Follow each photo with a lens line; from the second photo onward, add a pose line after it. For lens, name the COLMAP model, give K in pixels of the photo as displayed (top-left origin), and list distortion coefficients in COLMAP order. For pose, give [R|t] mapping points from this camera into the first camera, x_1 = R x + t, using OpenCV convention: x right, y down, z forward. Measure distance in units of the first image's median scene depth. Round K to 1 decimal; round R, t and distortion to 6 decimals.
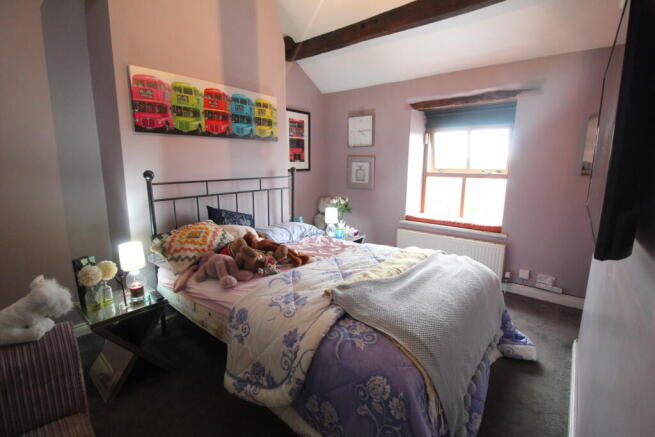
lens RADIAL K [[301.7, 0, 327.5], [0, 301.7, 218.5], [0, 0, 1]] dist [0.002267, 0.000353]
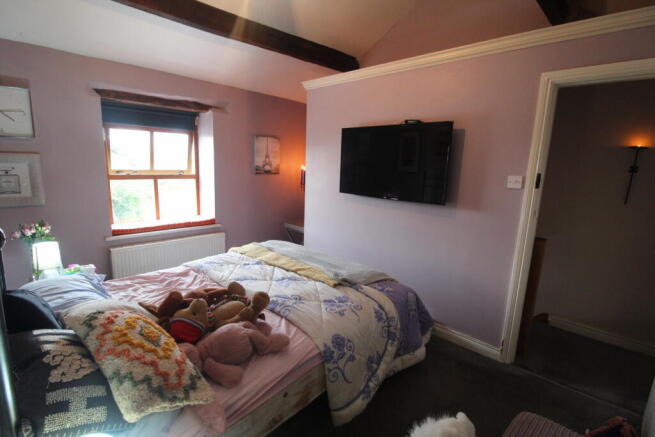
lens RADIAL K [[303.0, 0, 327.5], [0, 303.0, 218.5], [0, 0, 1]] dist [-0.043764, -0.000104]
pose [[0.063473, -0.175713, 0.982393, -0.483318], [0.148834, 0.975036, 0.164781, -0.087913], [-0.986823, 0.135754, 0.088040, 0.387594]]
